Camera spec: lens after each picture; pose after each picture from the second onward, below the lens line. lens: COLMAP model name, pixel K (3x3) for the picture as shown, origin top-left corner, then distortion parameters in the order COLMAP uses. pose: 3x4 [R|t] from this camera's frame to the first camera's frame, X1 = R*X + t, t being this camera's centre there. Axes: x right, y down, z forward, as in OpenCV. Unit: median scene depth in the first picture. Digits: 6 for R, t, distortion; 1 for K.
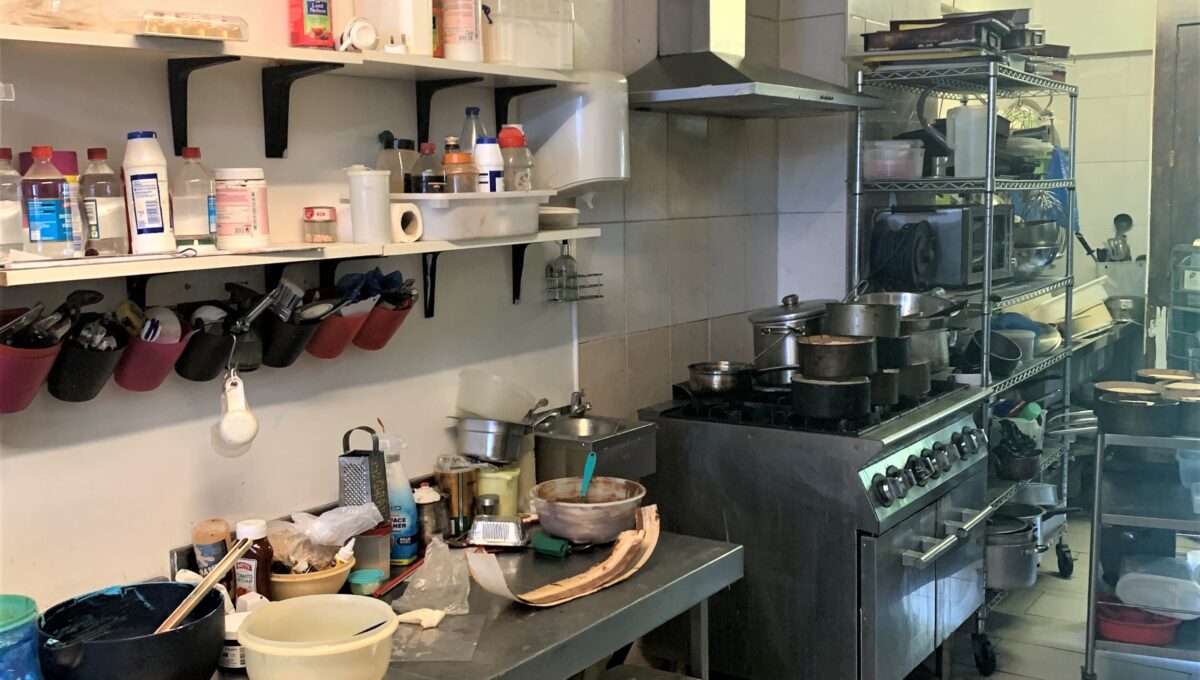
lens RADIAL K [[1207.5, 0, 600.8], [0, 1207.5, 319.9], [0, 0, 1]] dist [-0.005568, -0.003334]
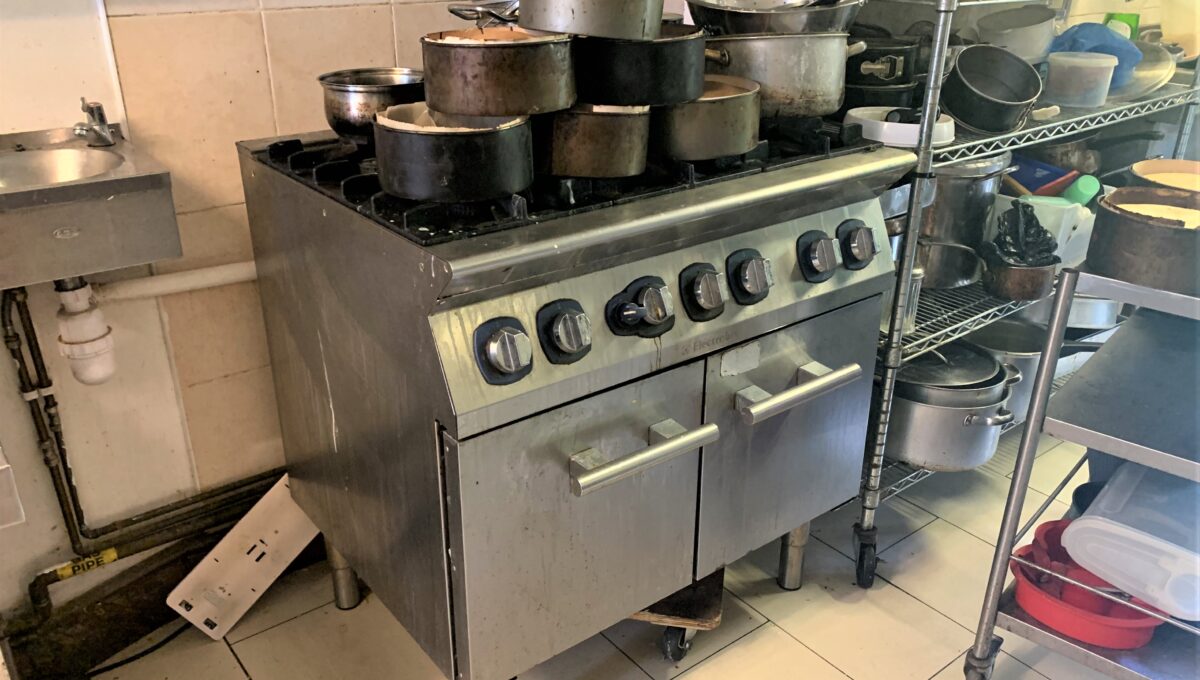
lens RADIAL K [[970.2, 0, 600.0], [0, 970.2, 340.0], [0, 0, 1]] dist [-0.006693, -0.004725]
pose [[0.949257, 0.154785, -0.273776, 0.329519], [-0.059160, 0.942846, 0.327934, 0.000183], [0.308888, -0.295097, 0.904161, 0.547238]]
